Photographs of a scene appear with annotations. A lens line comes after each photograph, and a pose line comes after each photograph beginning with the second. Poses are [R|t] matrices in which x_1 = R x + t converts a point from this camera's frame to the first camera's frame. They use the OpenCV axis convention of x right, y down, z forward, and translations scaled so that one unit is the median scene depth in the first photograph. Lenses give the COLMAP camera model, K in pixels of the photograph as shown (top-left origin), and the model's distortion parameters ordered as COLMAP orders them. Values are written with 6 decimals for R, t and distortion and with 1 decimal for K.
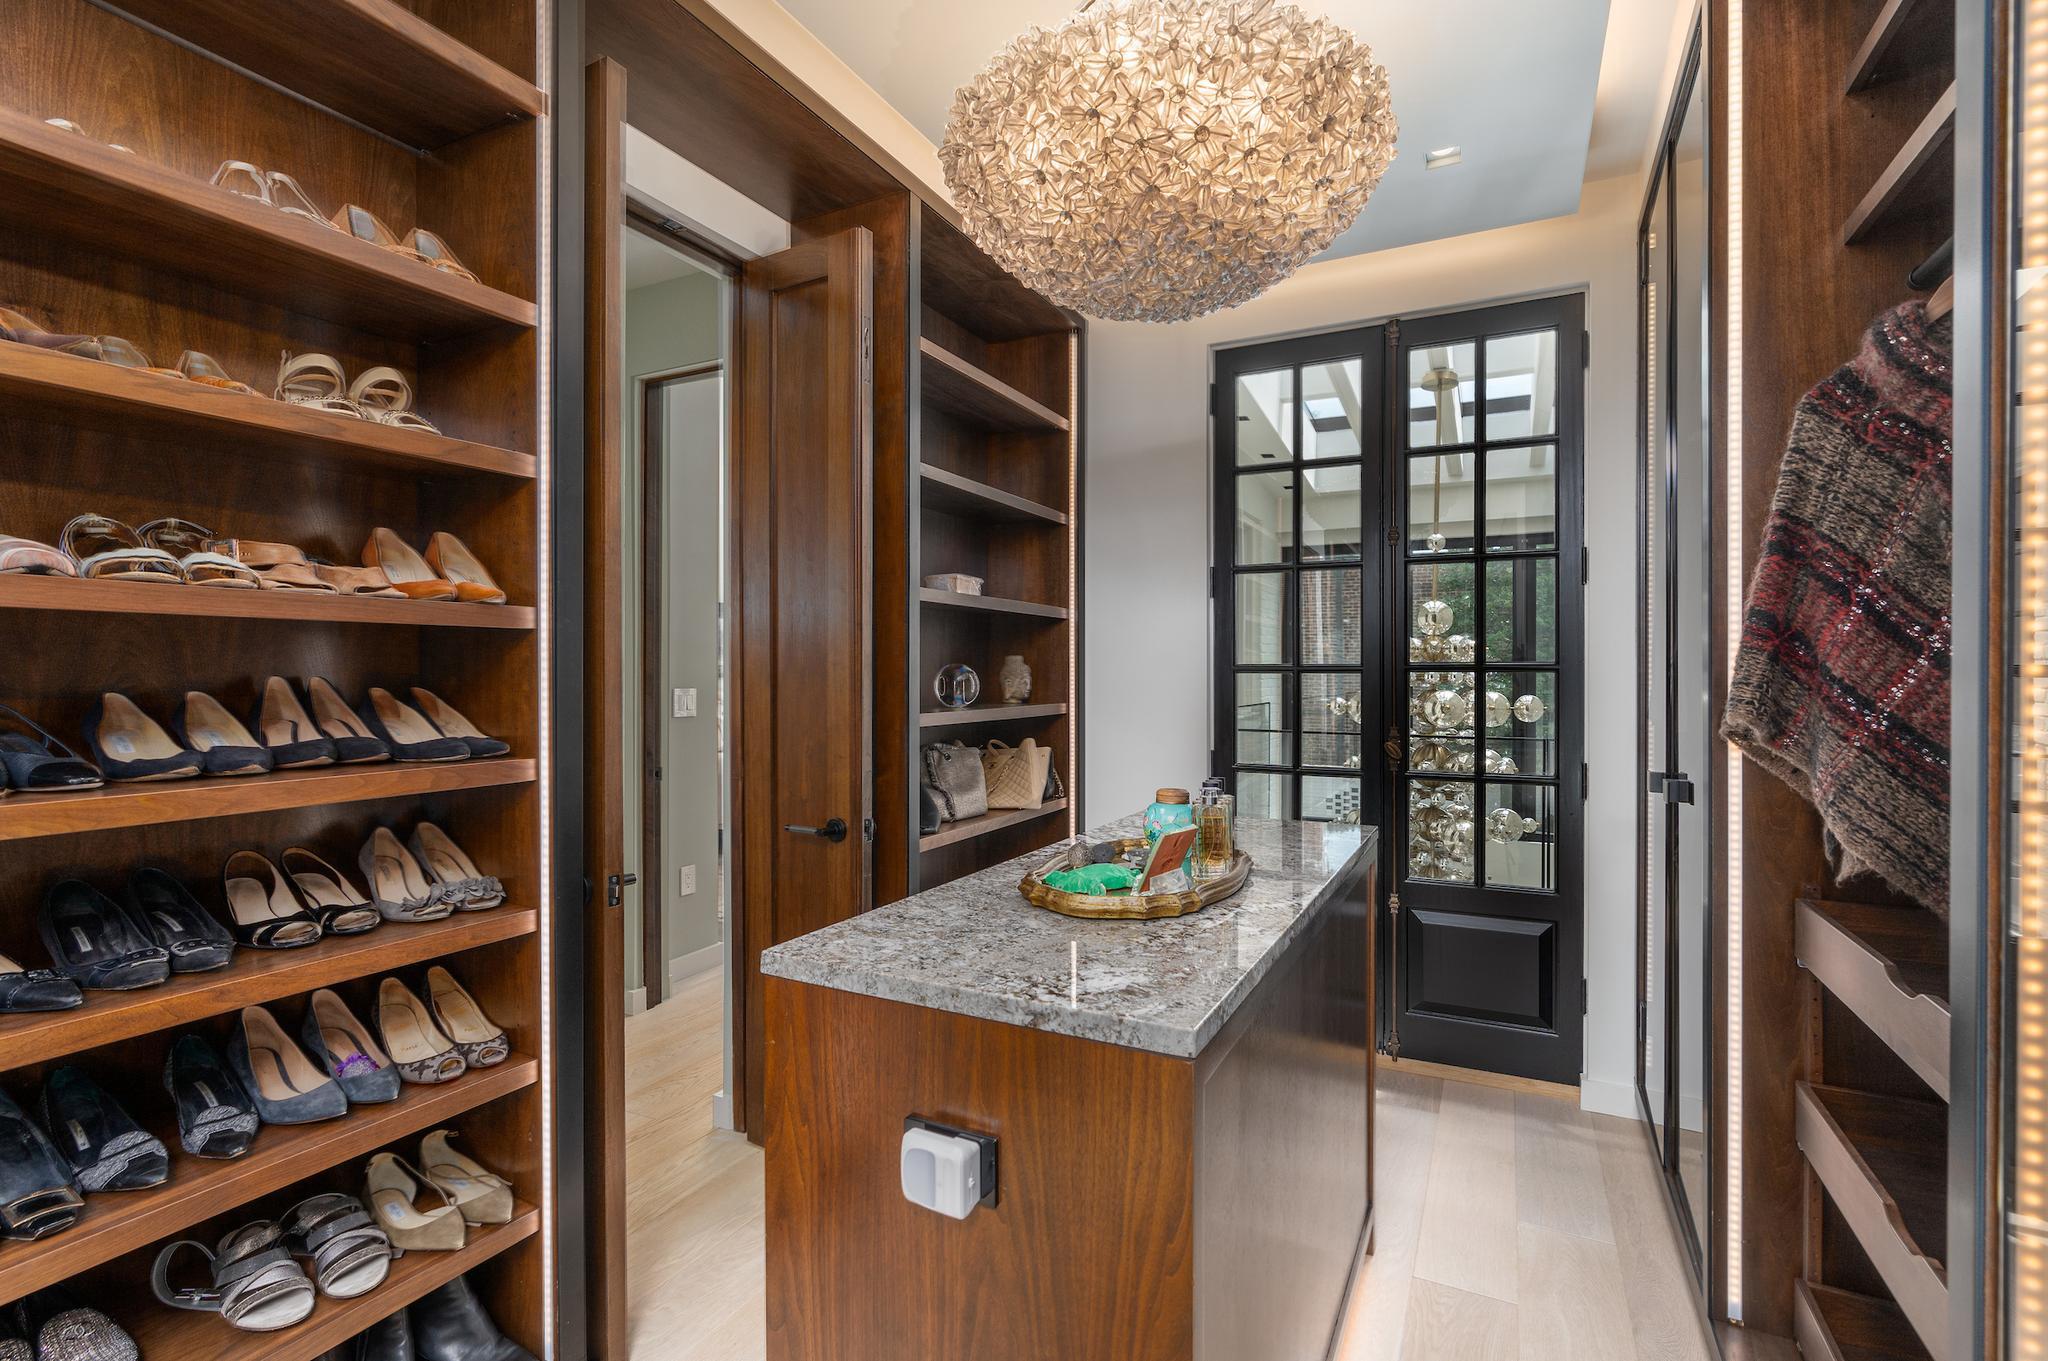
lens RADIAL K [[930.5, 0, 1031.5], [0, 930.5, 674.3], [0, 0, 1]] dist [-0.000278, 0.000767]
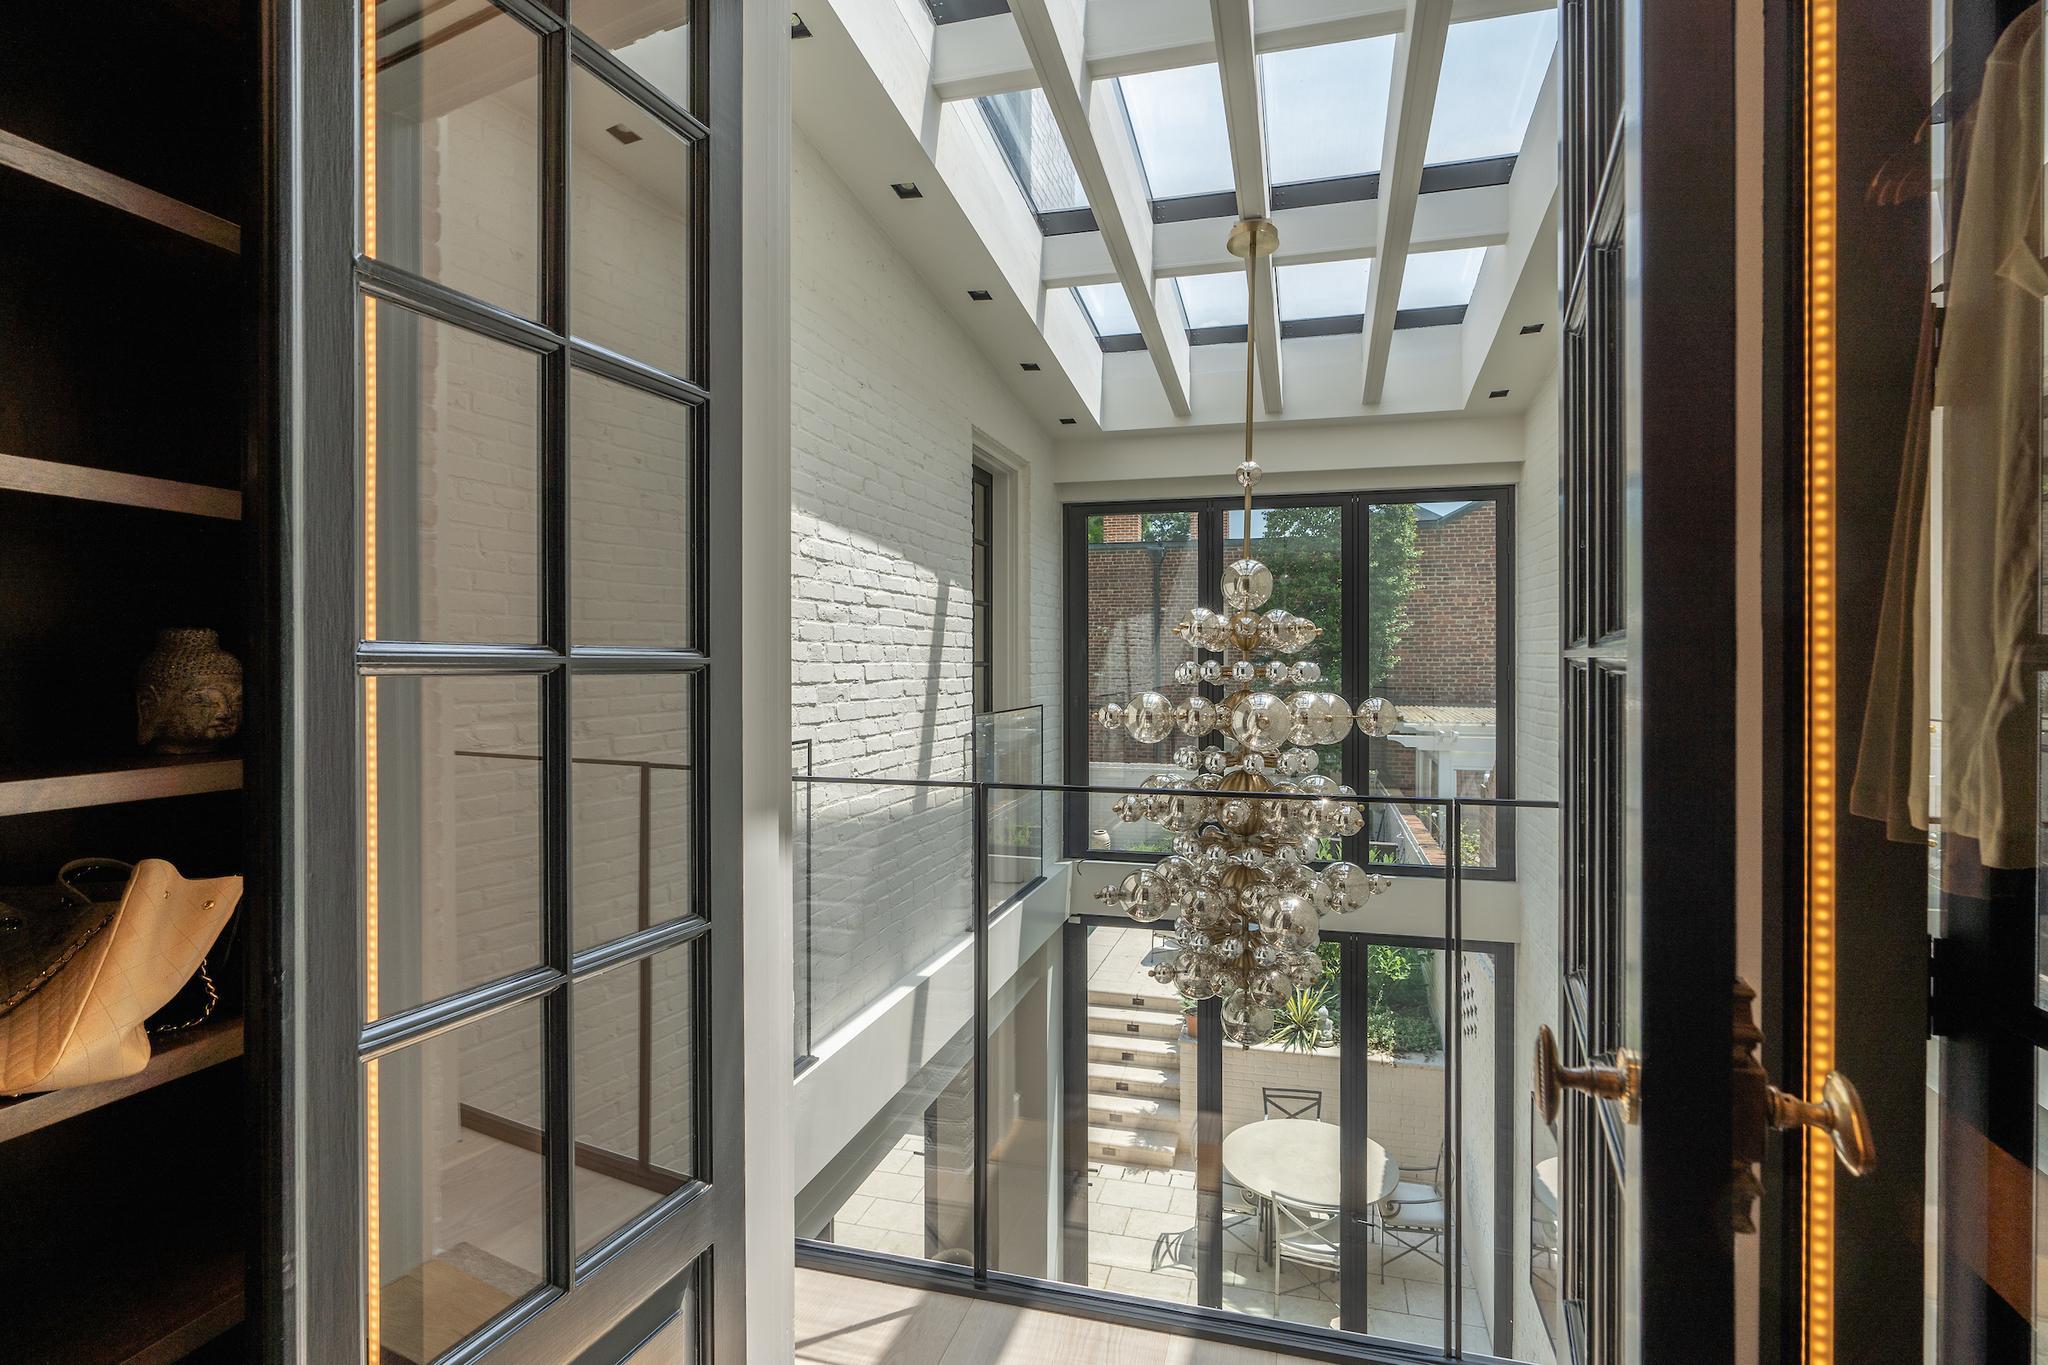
lens RADIAL K [[930.5, 0, 1031.5], [0, 930.5, 676.3], [0, 0, 1]] dist [-0.000278, 0.000767]
pose [[0.984910, -0.008514, 0.172858, 0.175855], [0.007064, 0.999935, 0.009000, -0.001227], [-0.172923, -0.007643, 0.984906, 0.391700]]
